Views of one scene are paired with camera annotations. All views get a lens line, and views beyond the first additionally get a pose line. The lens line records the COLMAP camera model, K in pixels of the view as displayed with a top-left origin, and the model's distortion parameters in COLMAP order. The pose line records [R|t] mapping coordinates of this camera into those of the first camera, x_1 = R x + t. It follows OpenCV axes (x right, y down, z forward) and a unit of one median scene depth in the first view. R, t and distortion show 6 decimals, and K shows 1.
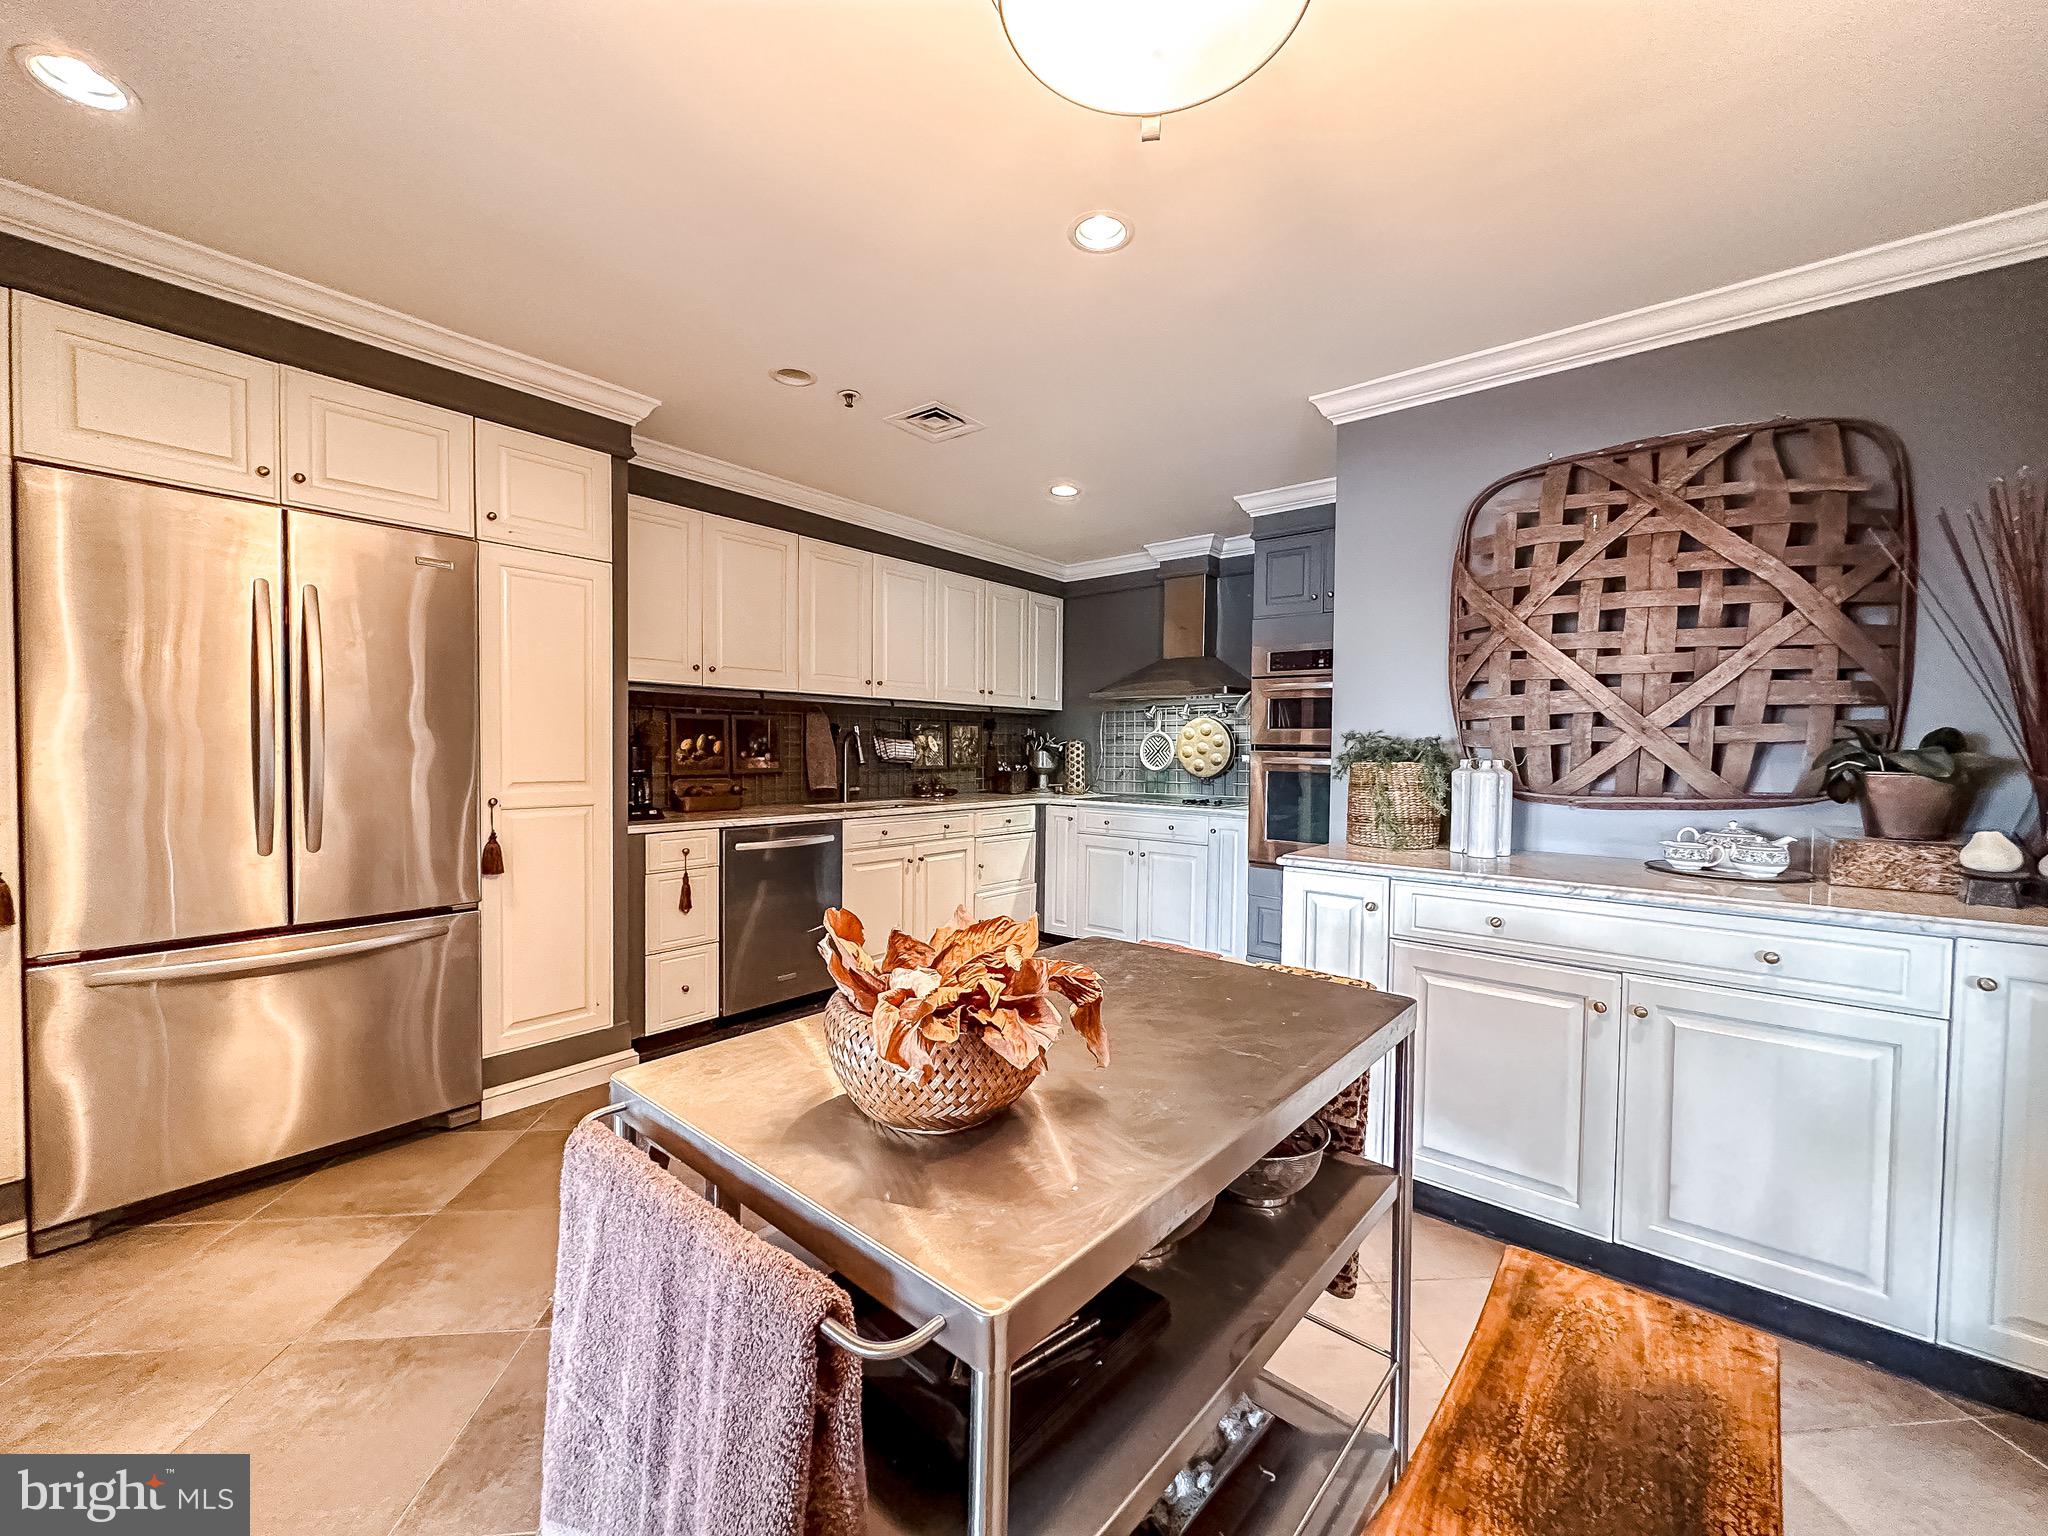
lens RADIAL K [[819.2, 0, 1025.1], [0, 819.2, 766.5], [0, 0, 1]] dist [-0.001038, 0.000223]
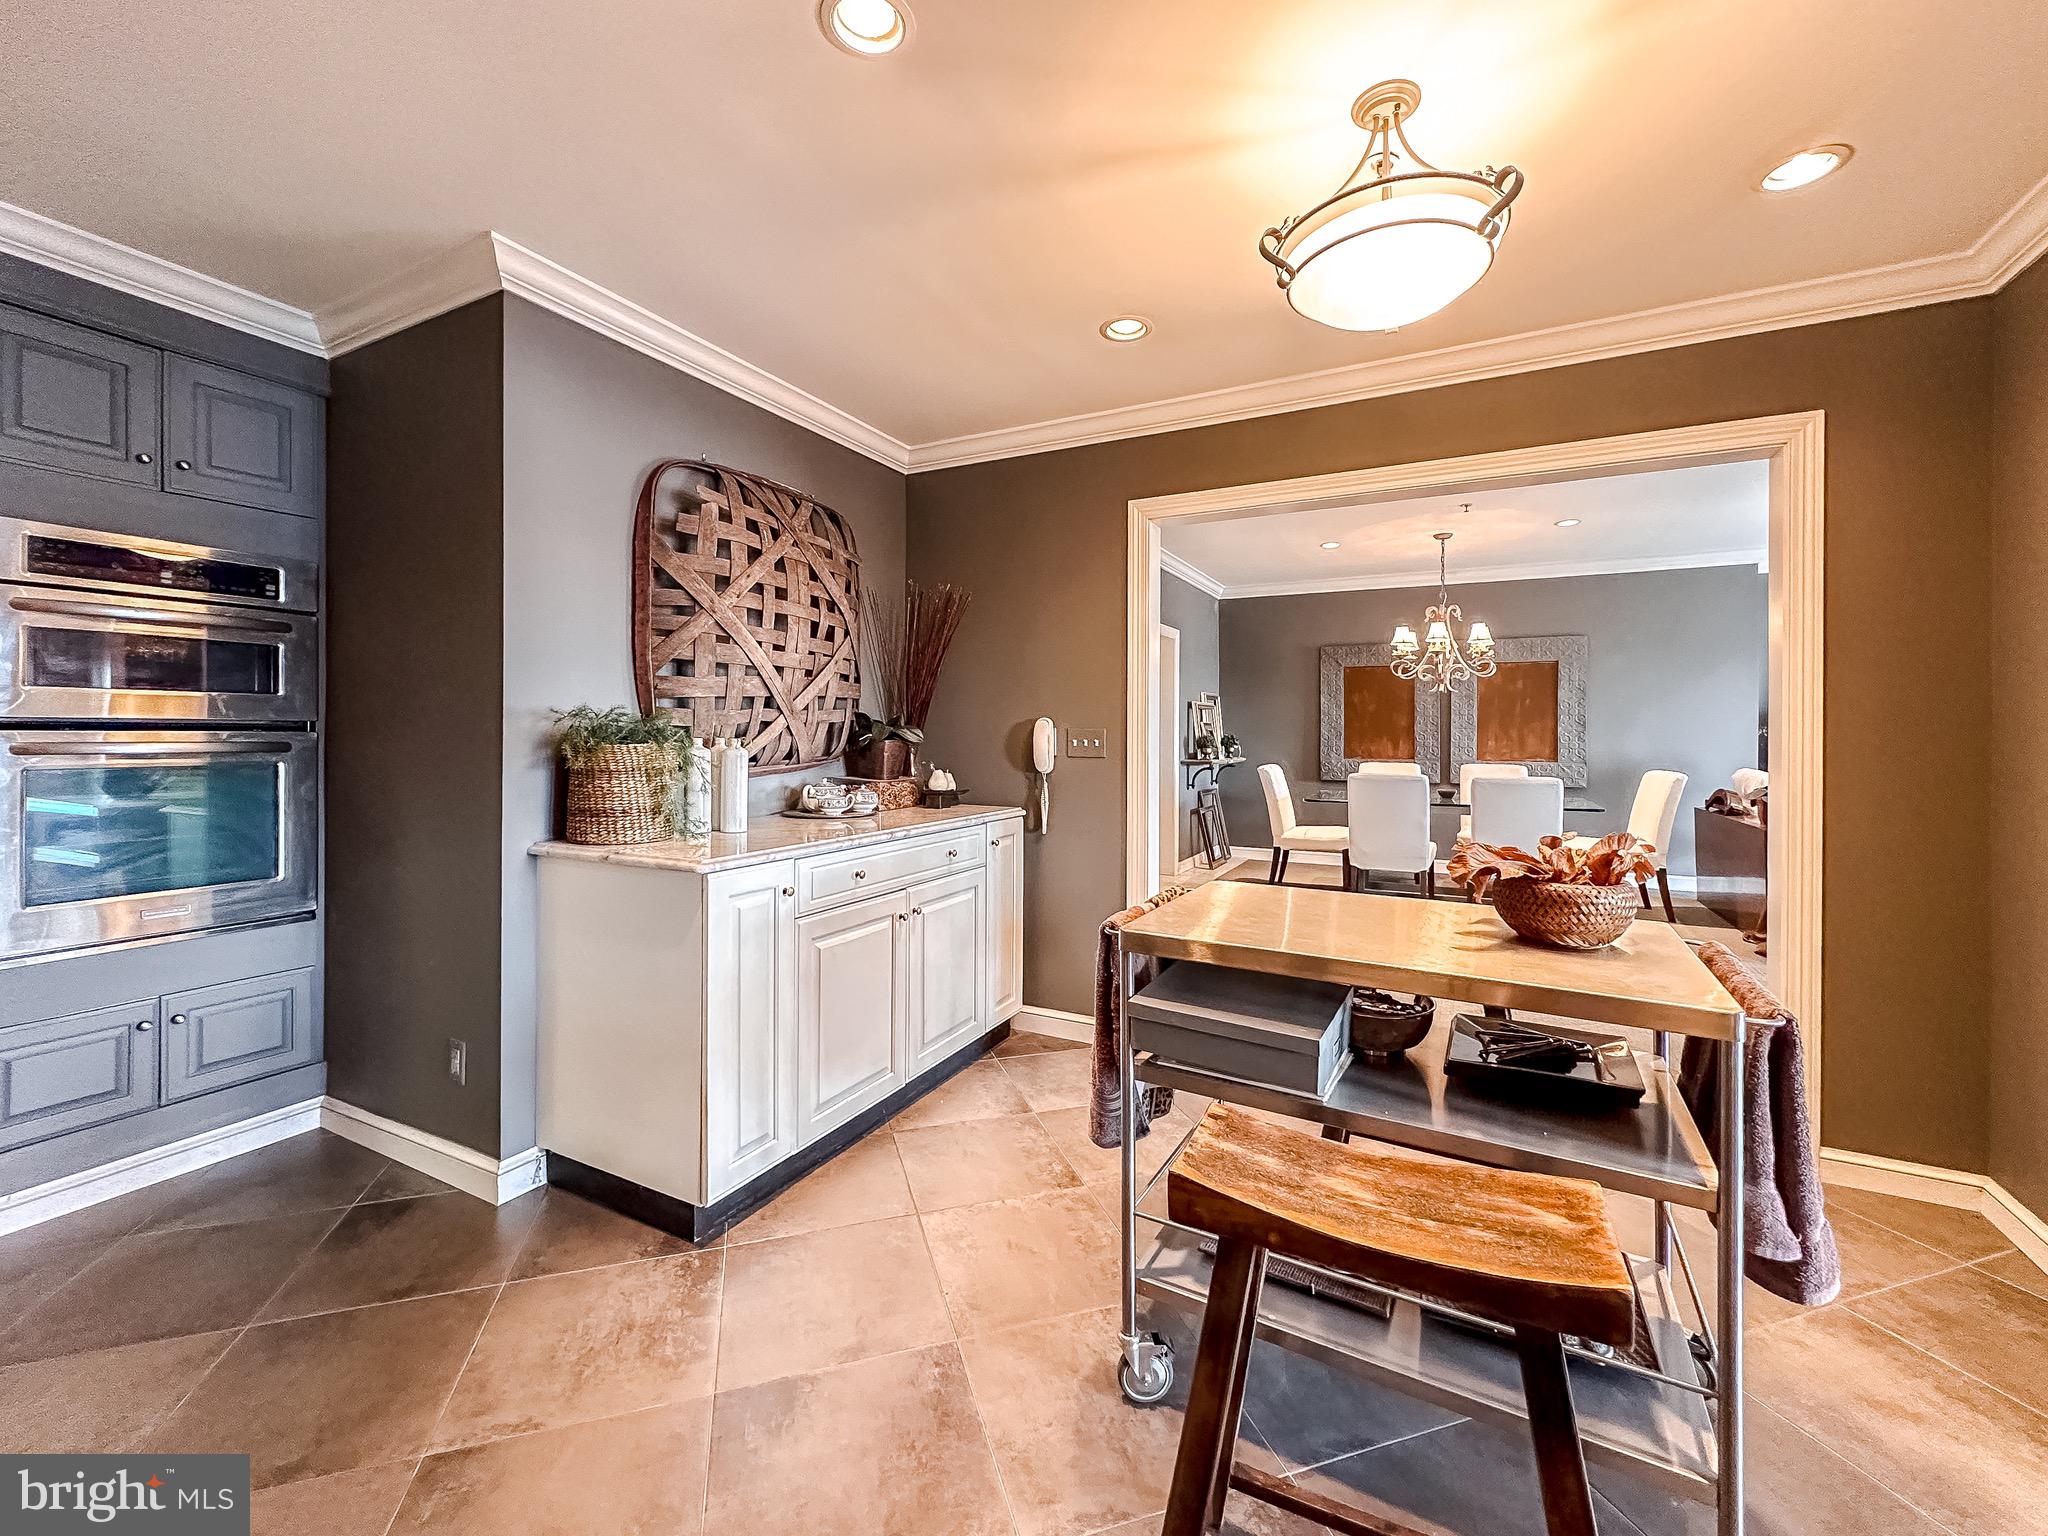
lens RADIAL K [[819.2, 0, 1022.6], [0, 819.2, 733.5], [0, 0, 1]] dist [-0.001038, 0.000223]
pose [[-0.200579, -0.012937, 0.979592, -0.328050], [0.017326, 0.999710, 0.016750, -0.015334], [-0.979524, 0.020332, -0.200297, 0.521929]]
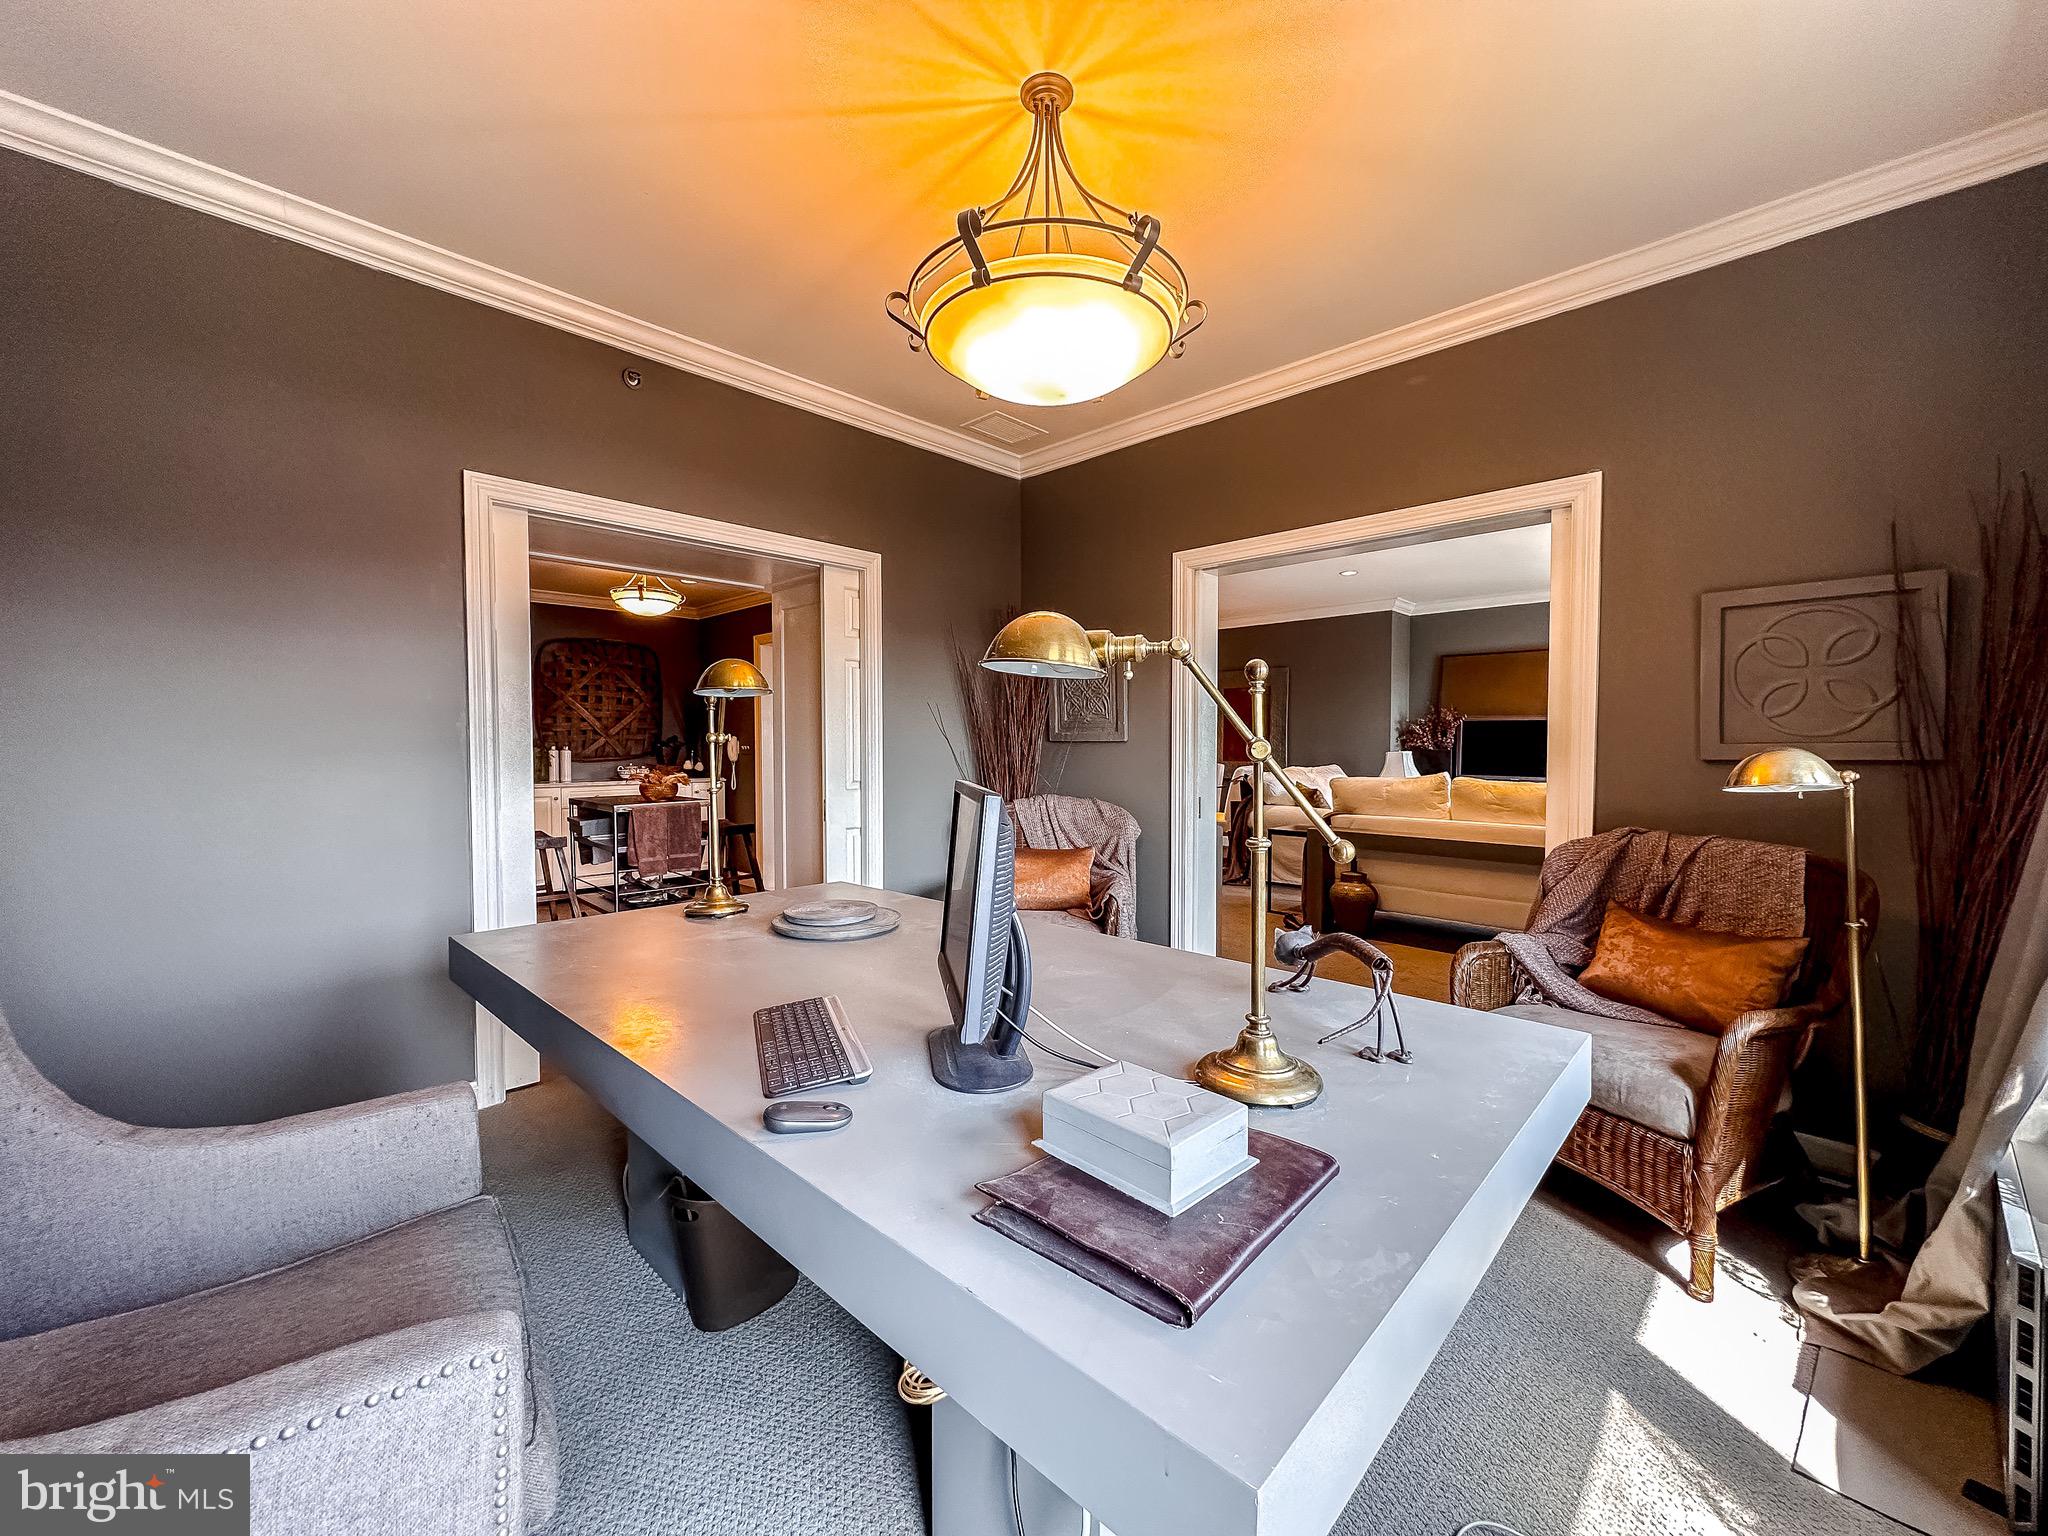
lens RADIAL K [[819.2, 0, 1025.8], [0, 819.2, 759.8], [0, 0, 1]] dist [-0.001038, 0.000223]
pose [[0.077728, -0.031559, 0.996475, -1.284146], [0.030234, 0.999114, 0.029284, 0.002328], [-0.996516, 0.027851, 0.078614, -0.475946]]
